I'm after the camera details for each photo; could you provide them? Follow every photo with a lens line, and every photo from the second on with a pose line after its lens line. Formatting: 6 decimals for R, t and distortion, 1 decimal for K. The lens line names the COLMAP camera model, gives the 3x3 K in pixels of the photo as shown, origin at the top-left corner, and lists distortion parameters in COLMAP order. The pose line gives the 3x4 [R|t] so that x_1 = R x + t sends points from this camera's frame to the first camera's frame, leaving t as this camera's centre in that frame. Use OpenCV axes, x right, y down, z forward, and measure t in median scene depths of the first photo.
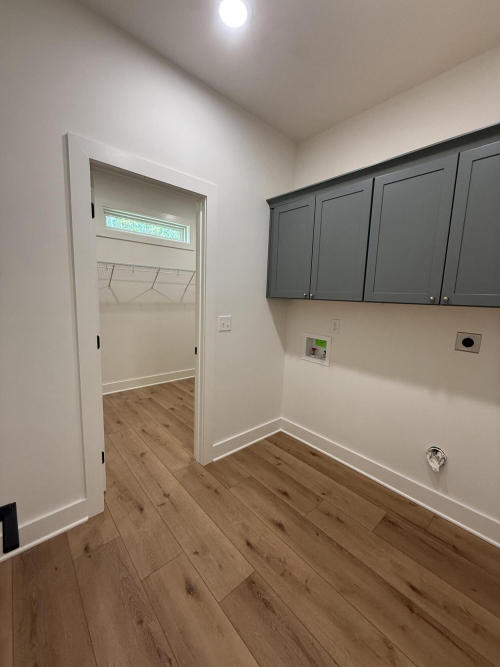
lens RADIAL K [[265.6, 0, 250.0], [0, 265.6, 333.5], [0, 0, 1]] dist [-0.000002, 0.000039]
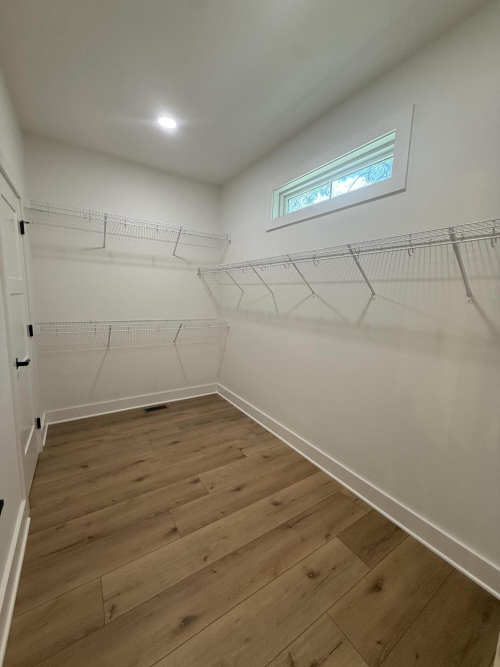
lens RADIAL K [[265.6, 0, 250.0], [0, 265.6, 333.5], [0, 0, 1]] dist [-0.000002, 0.000039]
pose [[-0.154905, 0.095966, -0.983257, 0.248075], [-0.176554, 0.976560, 0.123127, -0.143596], [0.972025, 0.192671, -0.134330, 1.047654]]
